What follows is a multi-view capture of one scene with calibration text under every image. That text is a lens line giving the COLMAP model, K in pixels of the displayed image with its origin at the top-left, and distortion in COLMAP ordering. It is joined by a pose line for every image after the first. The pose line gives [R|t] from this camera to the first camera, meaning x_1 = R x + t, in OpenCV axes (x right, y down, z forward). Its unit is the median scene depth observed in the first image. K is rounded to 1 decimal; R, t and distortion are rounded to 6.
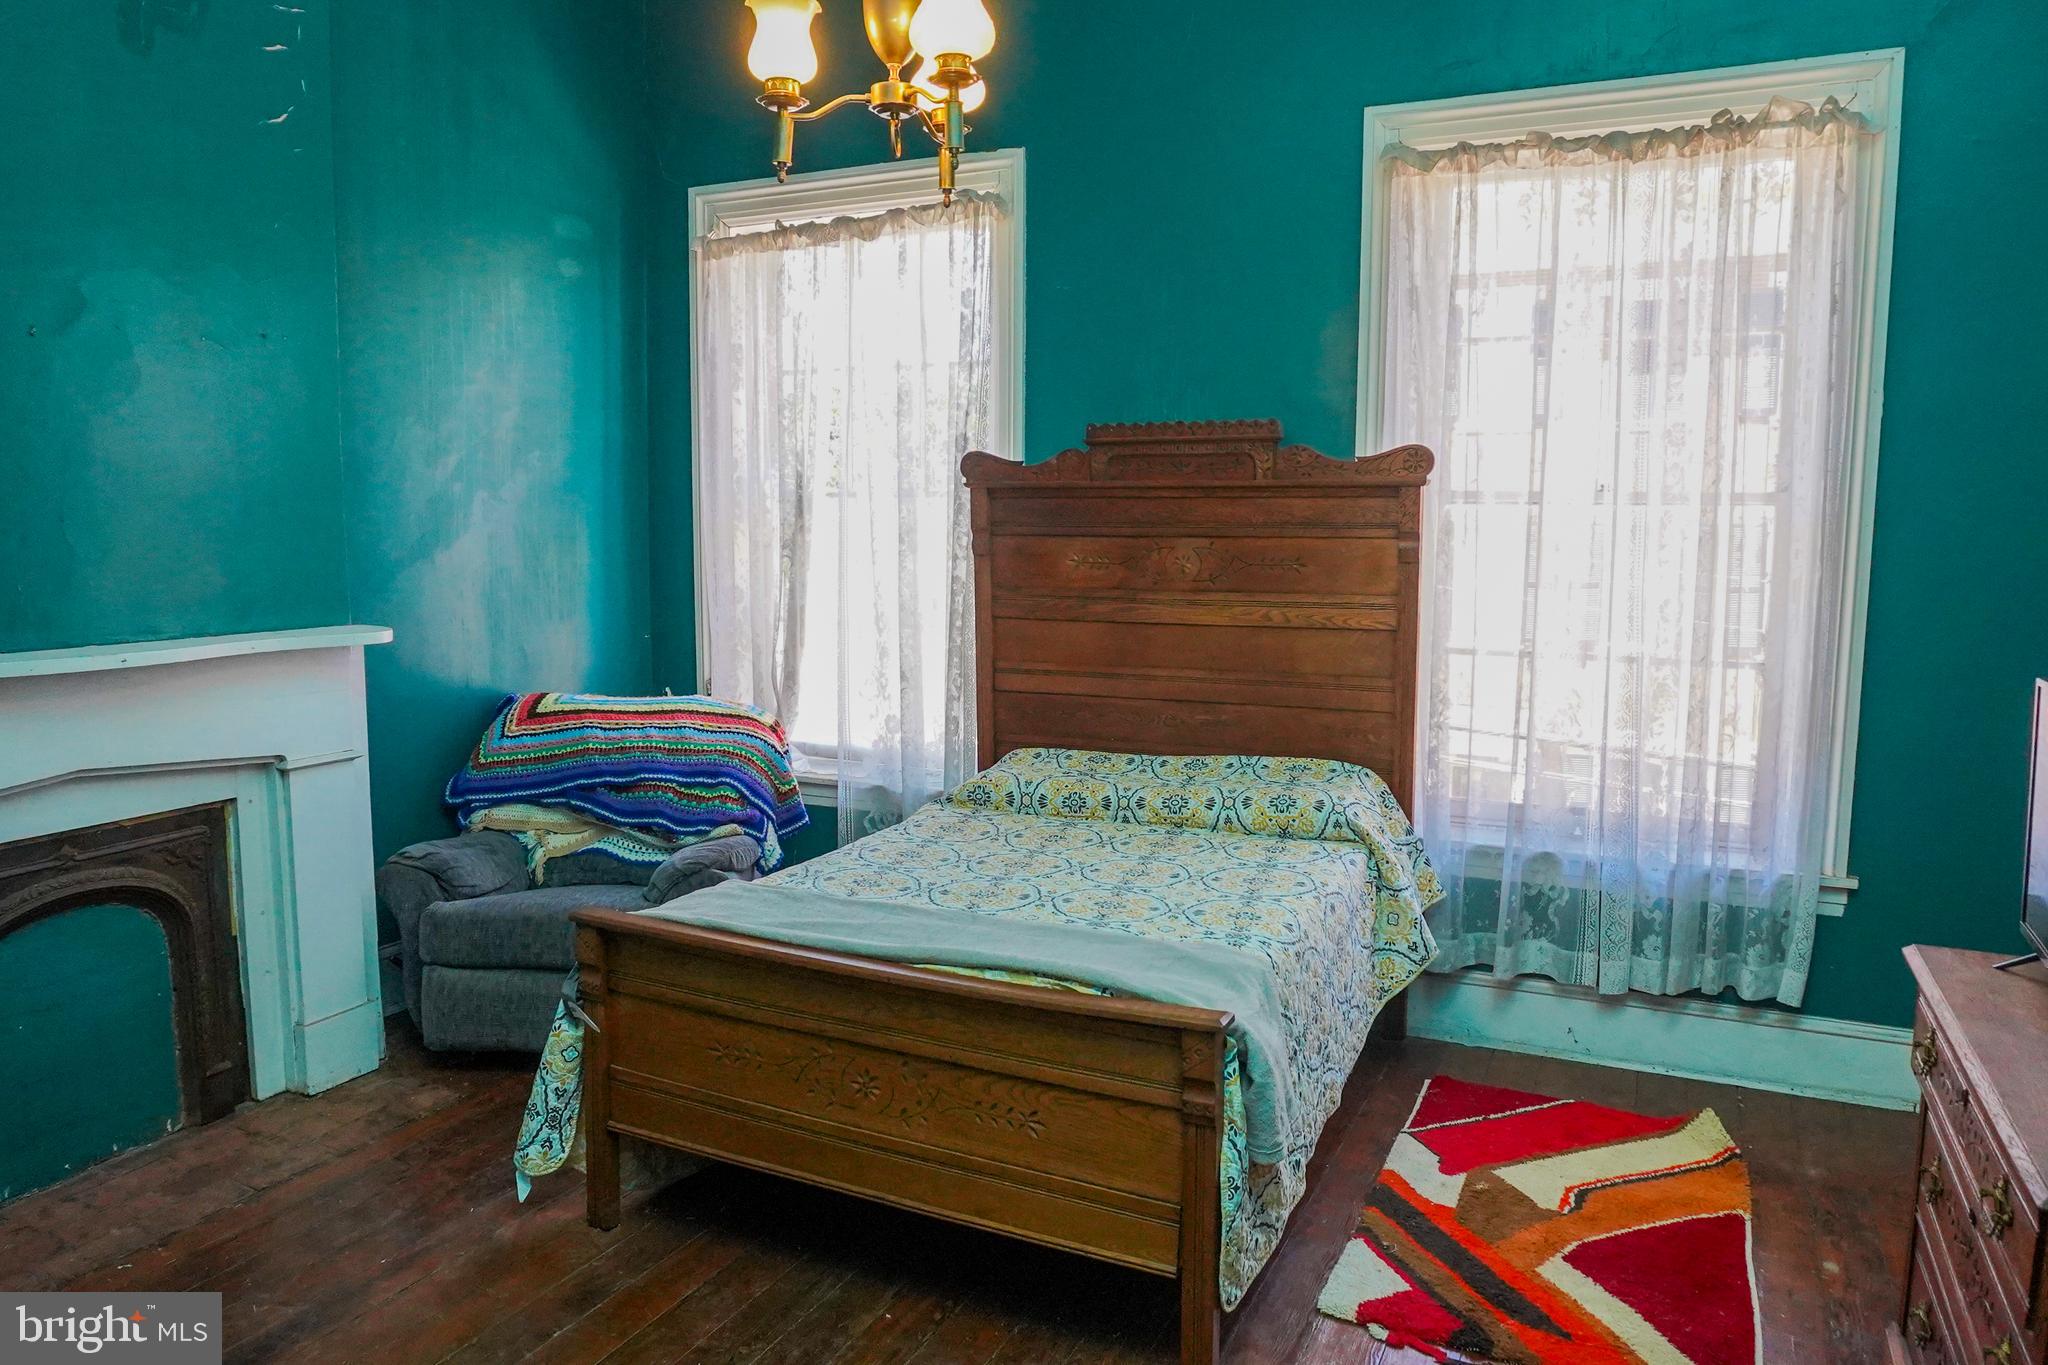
lens RADIAL K [[1390.0, 0, 1032.6], [0, 1390.0, 683.9], [0, 0, 1]] dist [-0.059698, 0.036900]
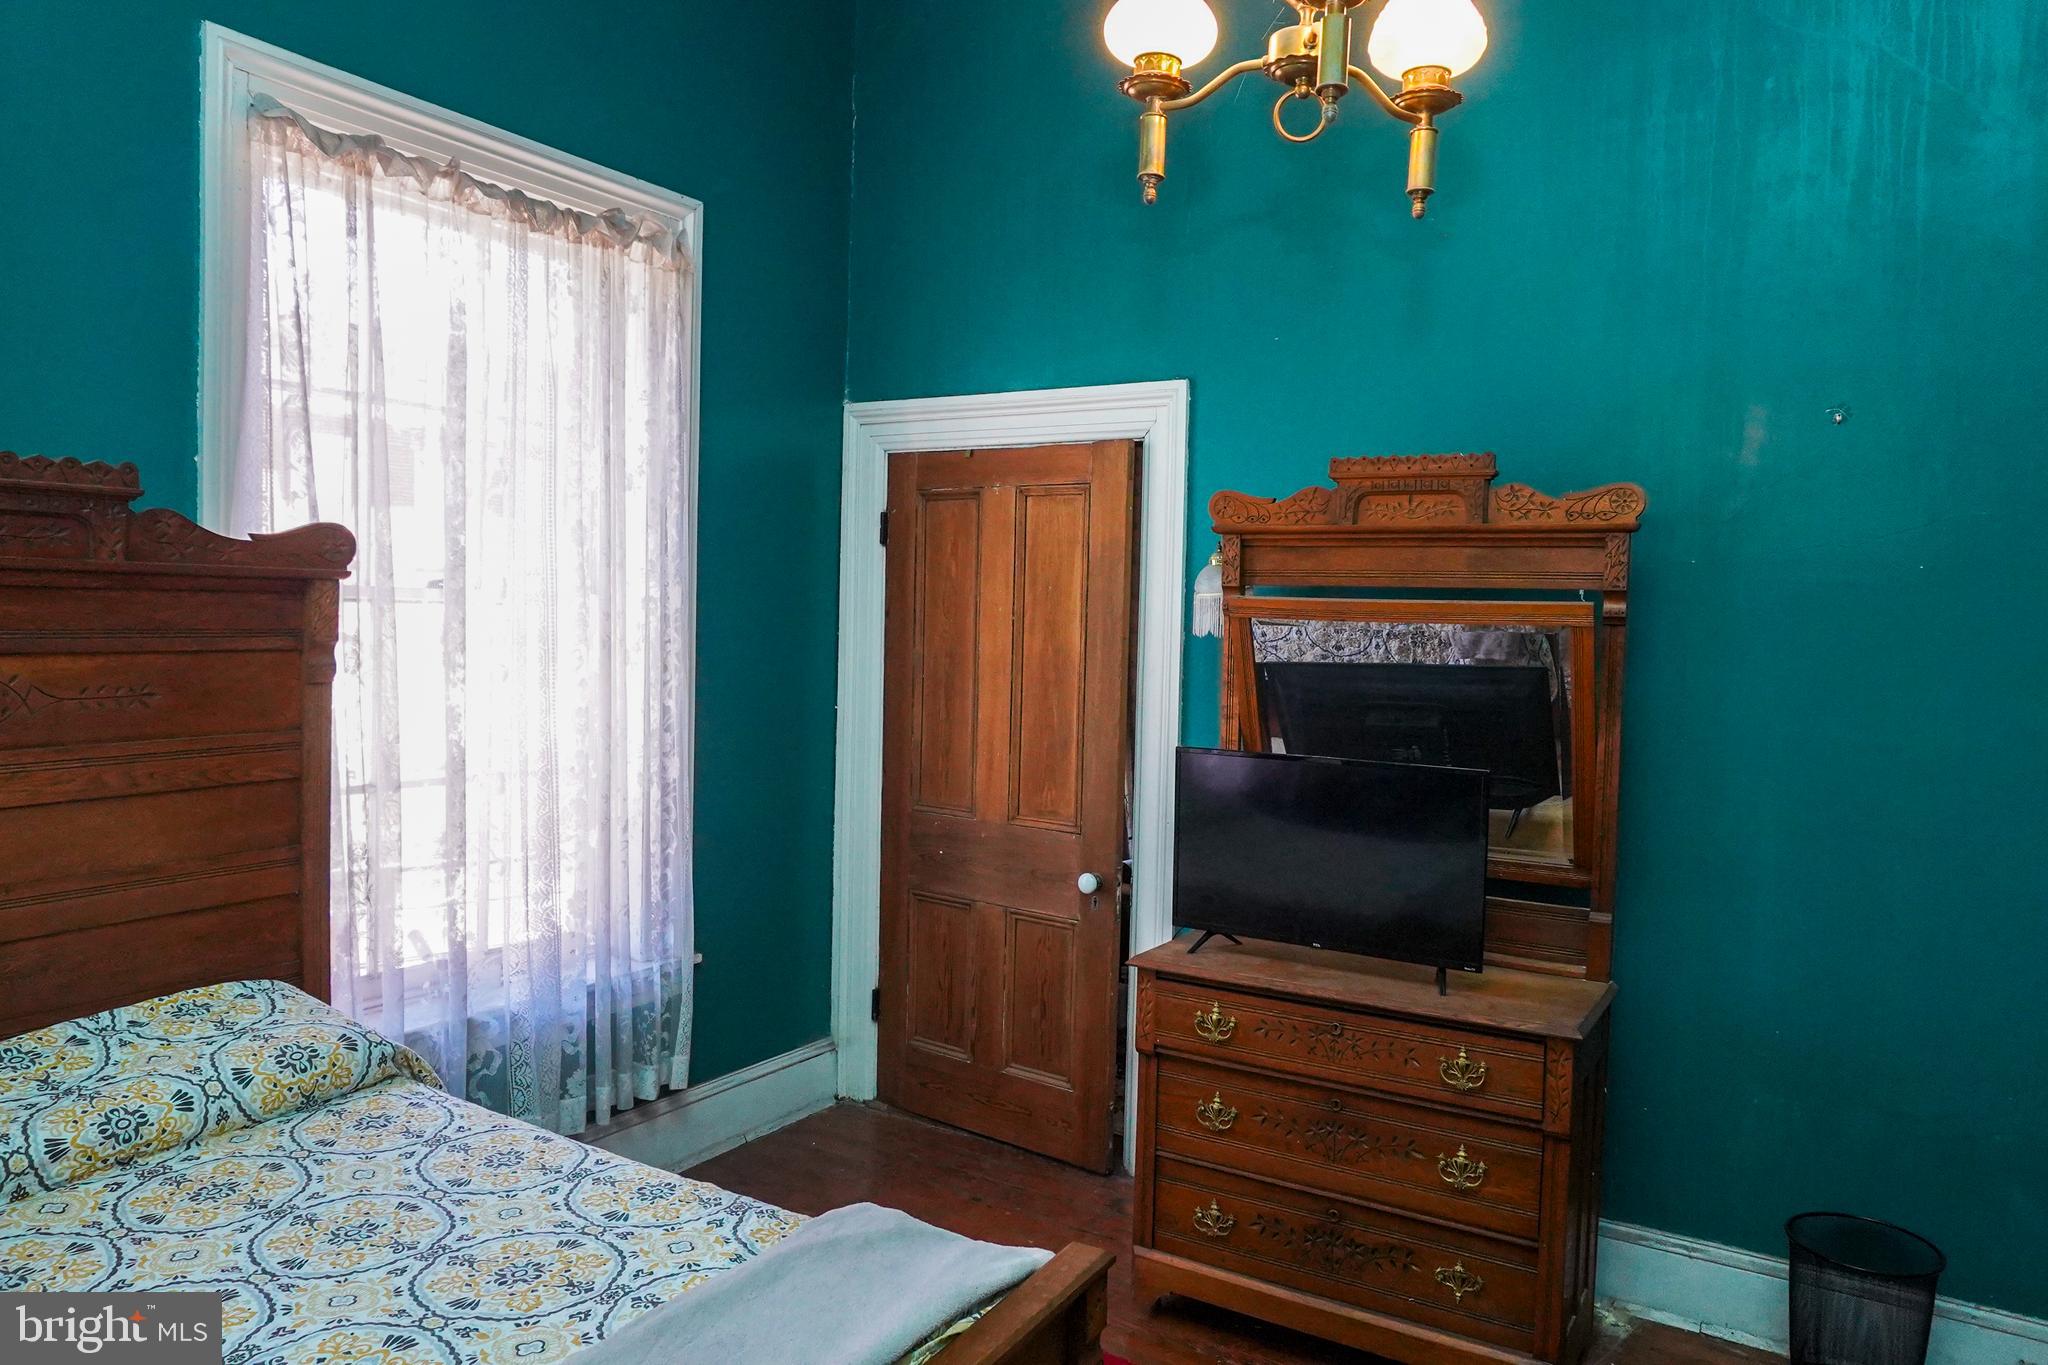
lens RADIAL K [[1390.0, 0, 1032.6], [0, 1390.0, 683.9], [0, 0, 1]] dist [-0.059698, 0.036900]
pose [[0.091077, -0.052649, 0.994451, -0.424055], [0.092993, 0.994688, 0.044145, -0.087077], [-0.991492, 0.088456, 0.095489, 0.578460]]
